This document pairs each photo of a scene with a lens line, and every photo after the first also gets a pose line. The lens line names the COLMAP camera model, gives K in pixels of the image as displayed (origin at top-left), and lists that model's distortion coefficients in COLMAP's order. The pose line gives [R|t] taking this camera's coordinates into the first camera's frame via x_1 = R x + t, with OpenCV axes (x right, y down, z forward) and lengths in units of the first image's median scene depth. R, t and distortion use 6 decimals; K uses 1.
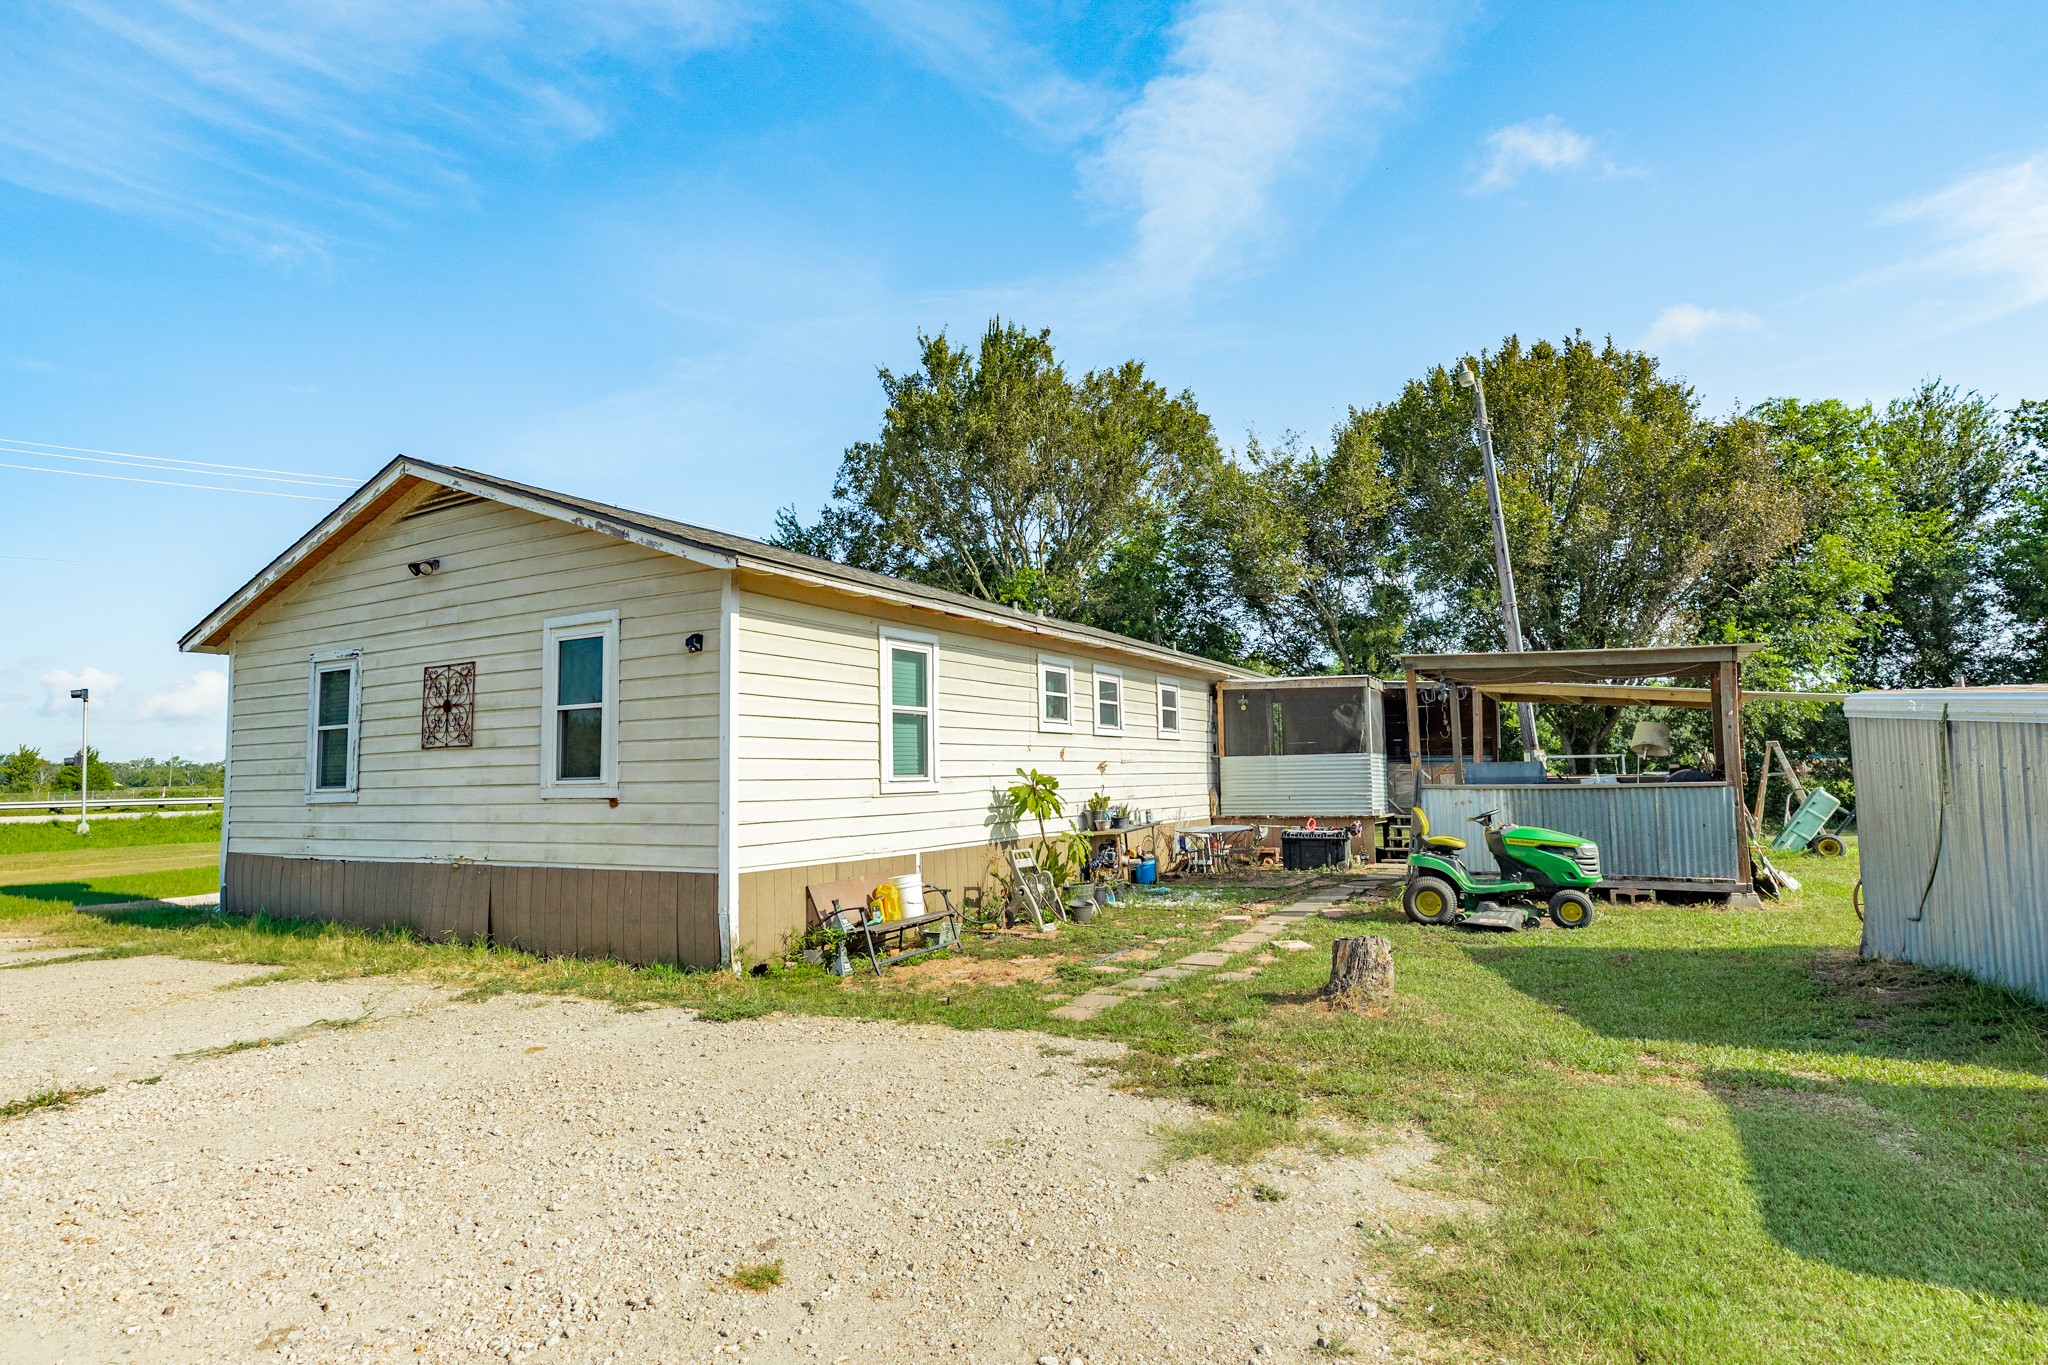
lens RADIAL K [[1125.6, 0, 1019.2], [0, 1125.6, 687.0], [0, 0, 1]] dist [-0.000053, 0.000262]
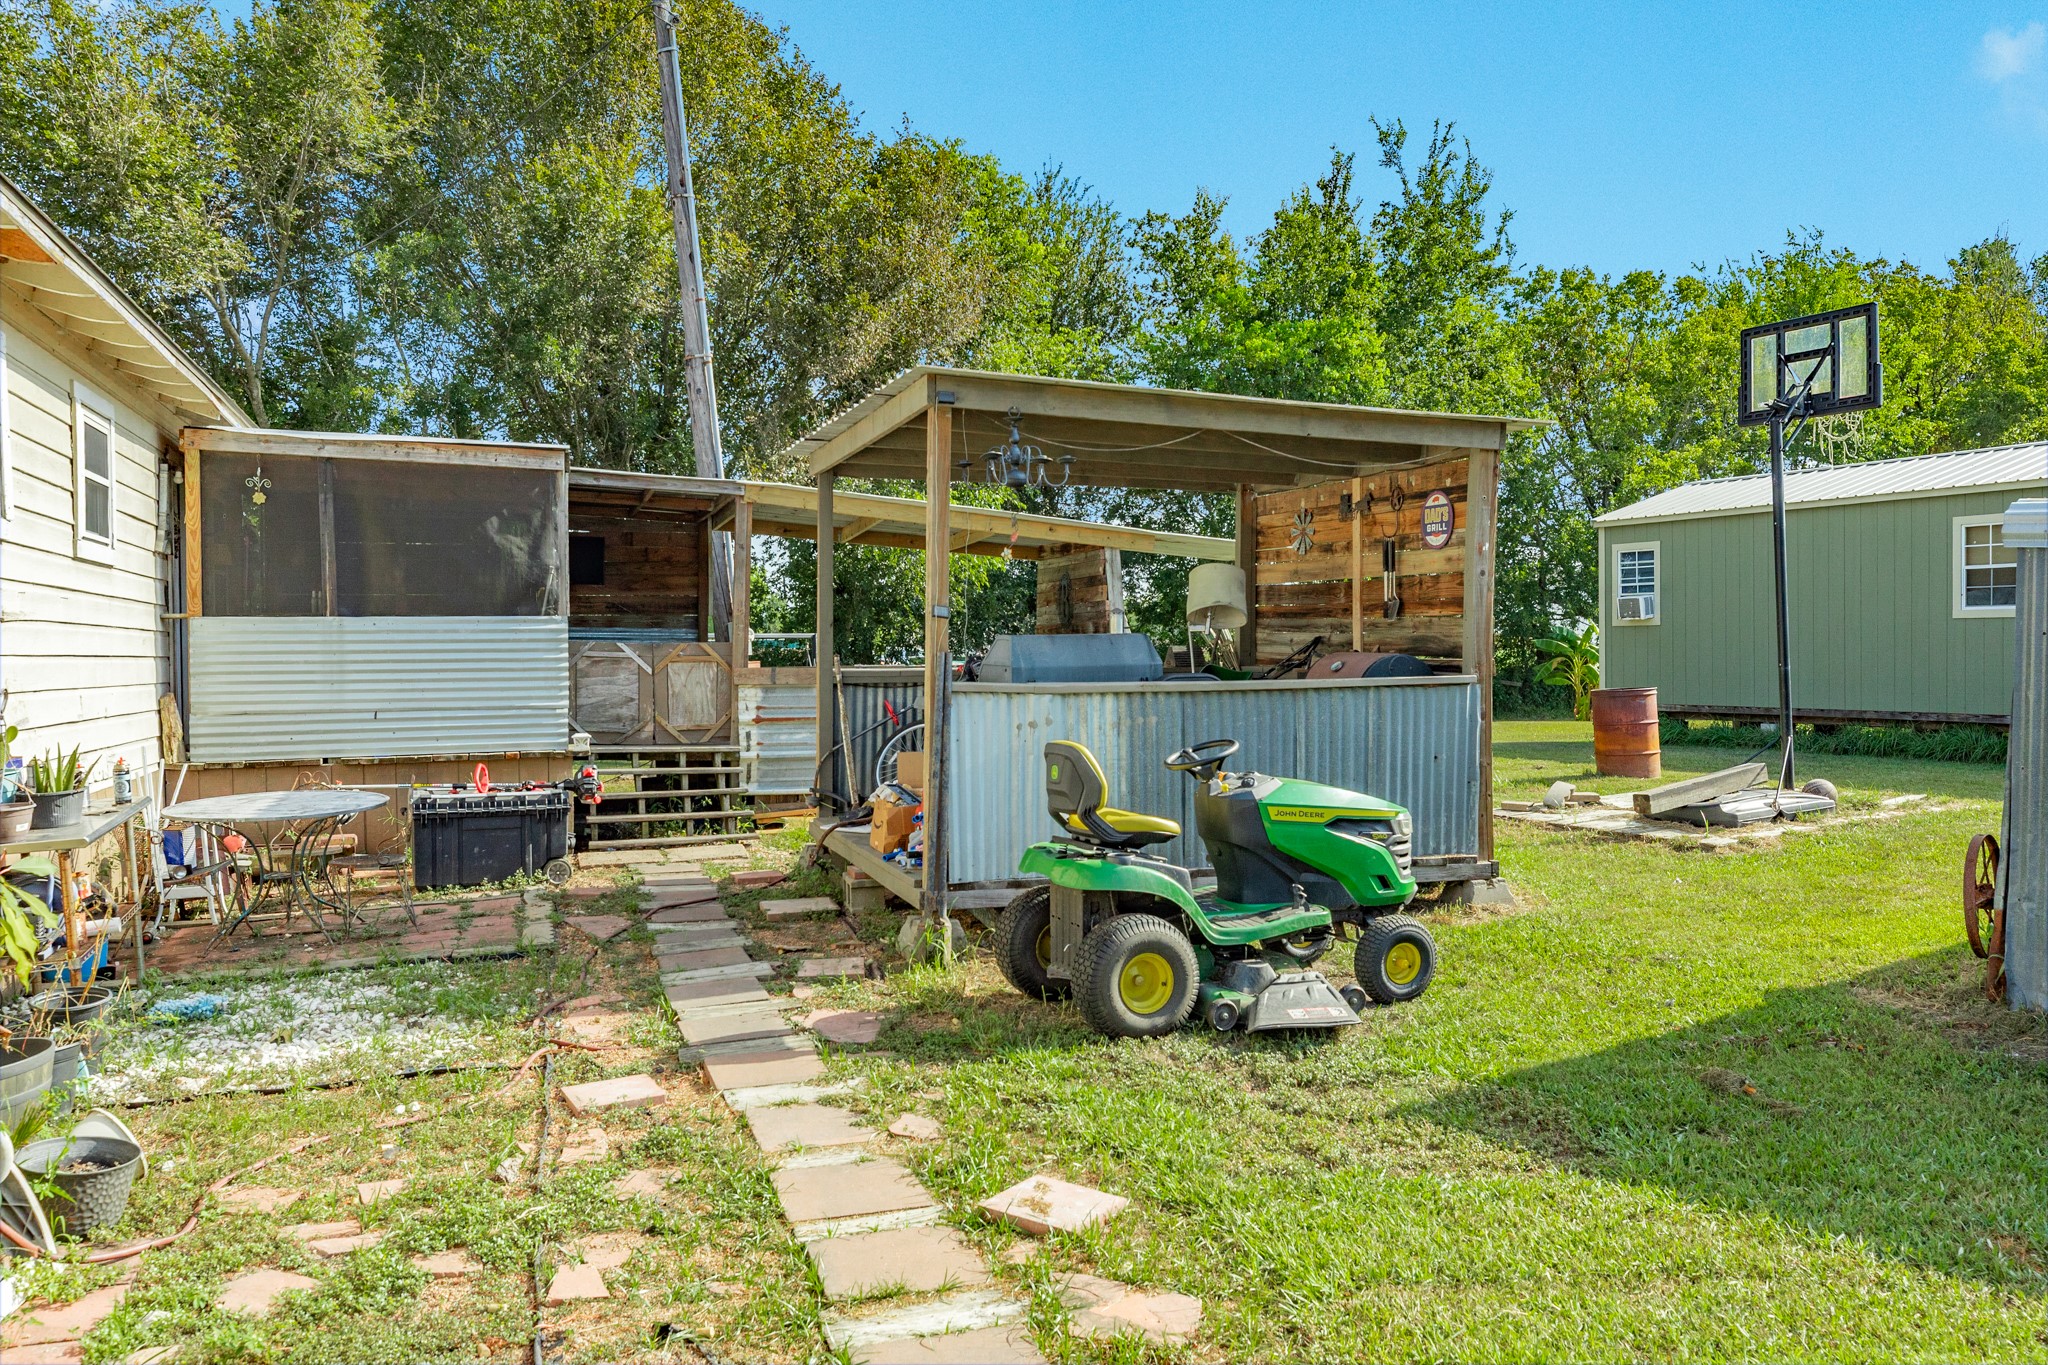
lens RADIAL K [[1590.5, 0, 1025.3], [0, 1590.5, 683.7], [0, 0, 1]] dist [-0.002292, -0.002355]
pose [[0.663876, -0.005221, 0.747825, -0.048911], [-0.060232, 0.996354, 0.060426, 0.034456], [-0.745413, -0.085159, 0.661141, 0.409244]]
